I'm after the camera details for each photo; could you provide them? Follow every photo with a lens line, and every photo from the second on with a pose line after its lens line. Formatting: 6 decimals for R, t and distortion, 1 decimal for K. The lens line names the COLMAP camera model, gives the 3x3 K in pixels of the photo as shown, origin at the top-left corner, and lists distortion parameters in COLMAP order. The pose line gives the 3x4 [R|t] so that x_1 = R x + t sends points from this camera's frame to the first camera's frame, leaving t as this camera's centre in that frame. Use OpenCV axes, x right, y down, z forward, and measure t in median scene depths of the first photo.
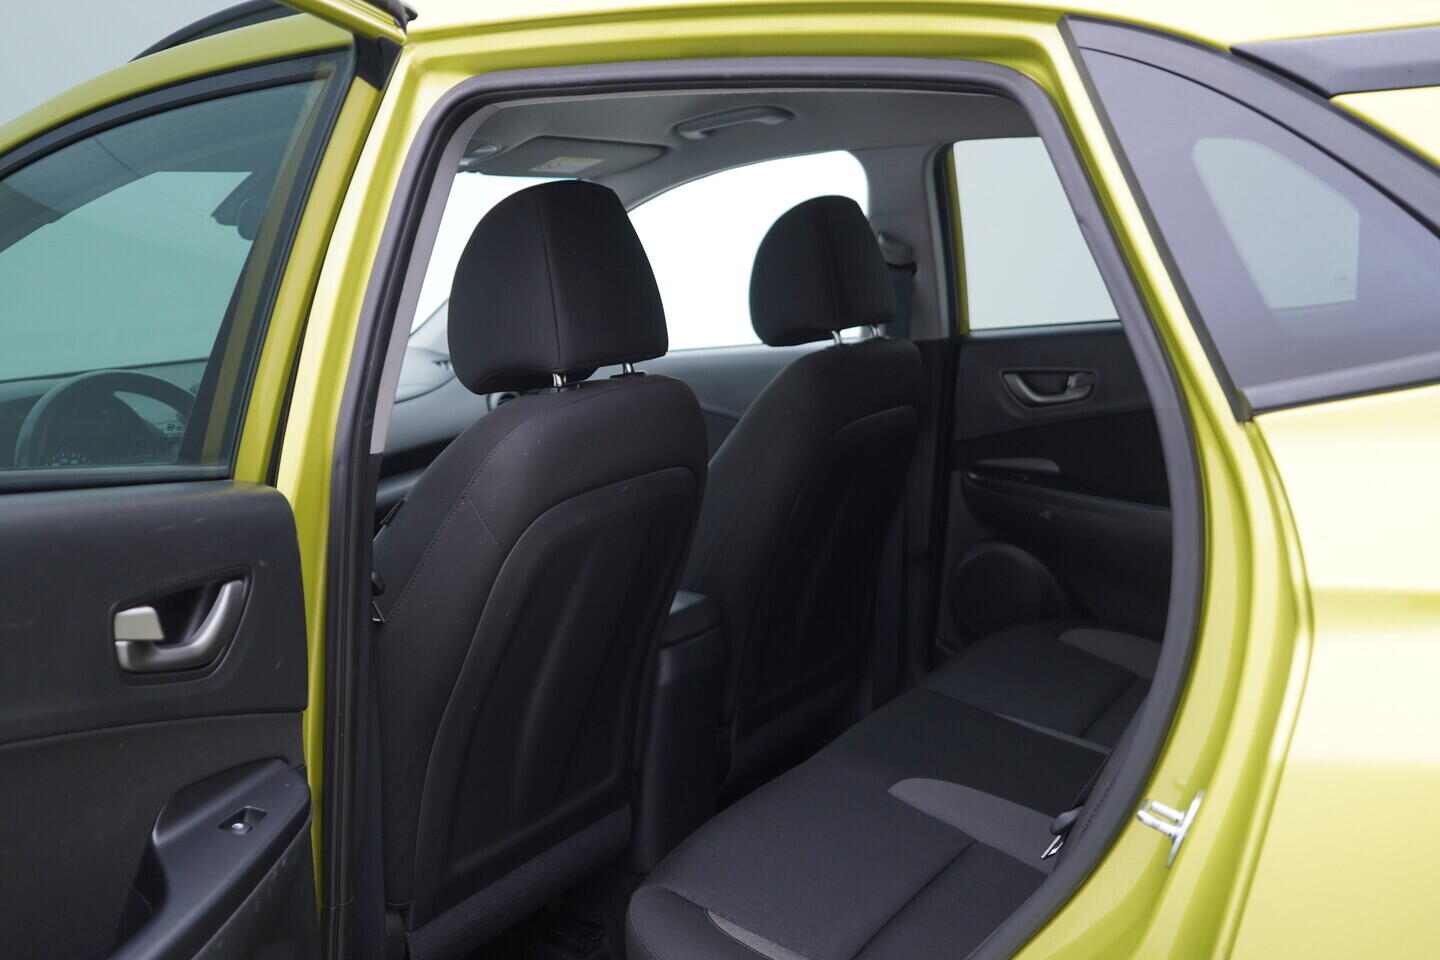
lens RADIAL K [[1483.6, 0, 718.7], [0, 1483.6, 478.2], [0, 0, 1]] dist [0.019922, 0.000000]
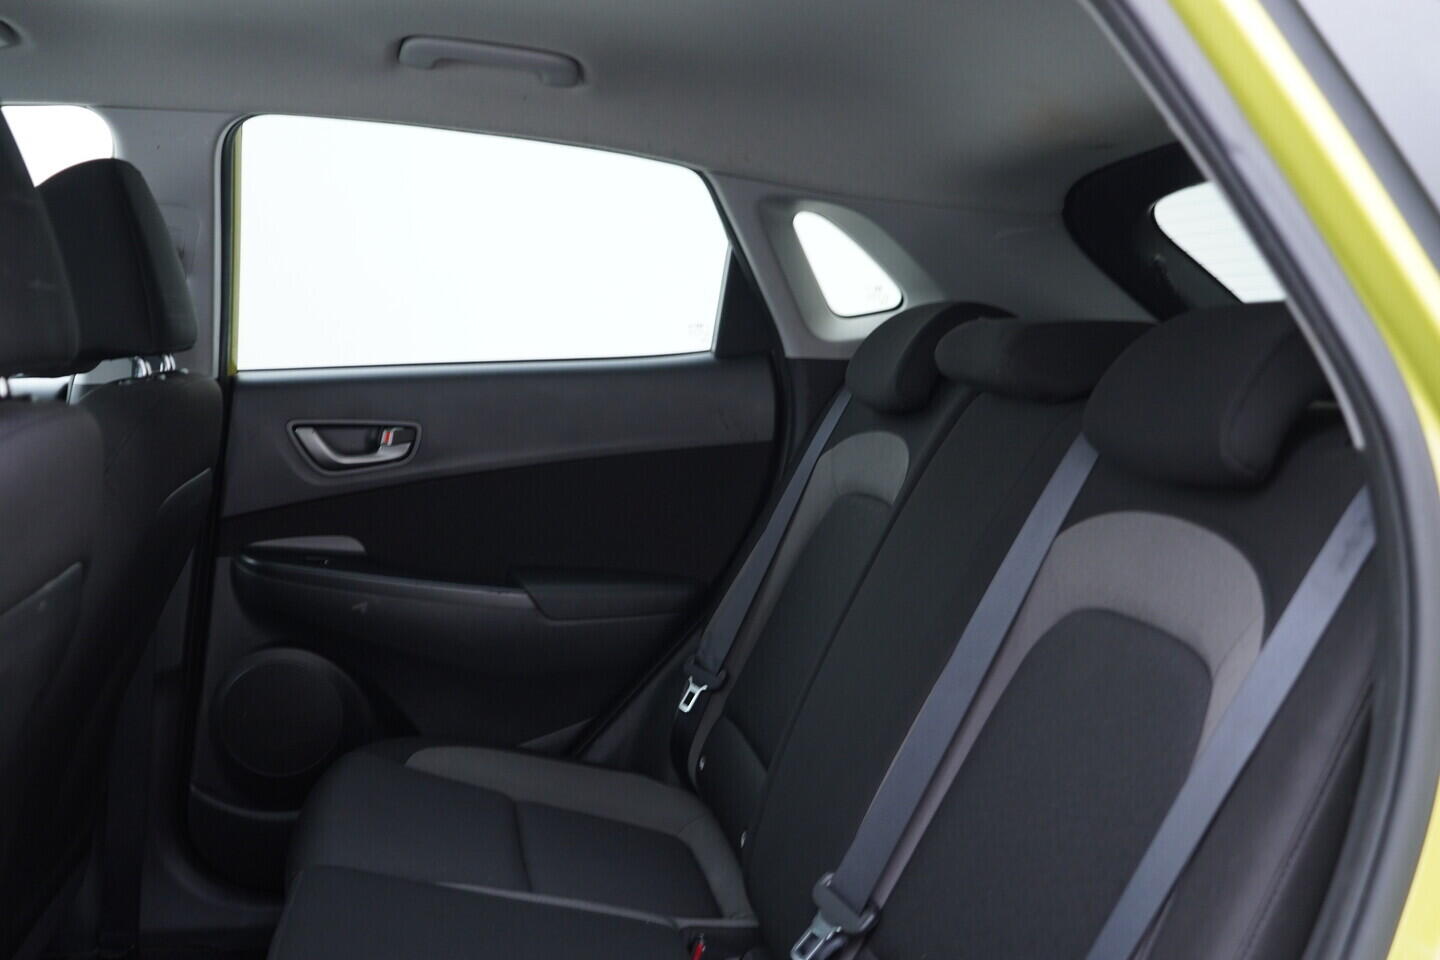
lens RADIAL K [[1483.6, 0, 720.5], [0, 1483.6, 482.6], [0, 0, 1]] dist [0.019922, 0.000000]
pose [[0.771884, -0.009723, 0.635688, -0.129168], [0.042617, 0.998425, -0.036477, -0.004061], [-0.634333, 0.055247, 0.771083, 0.264930]]
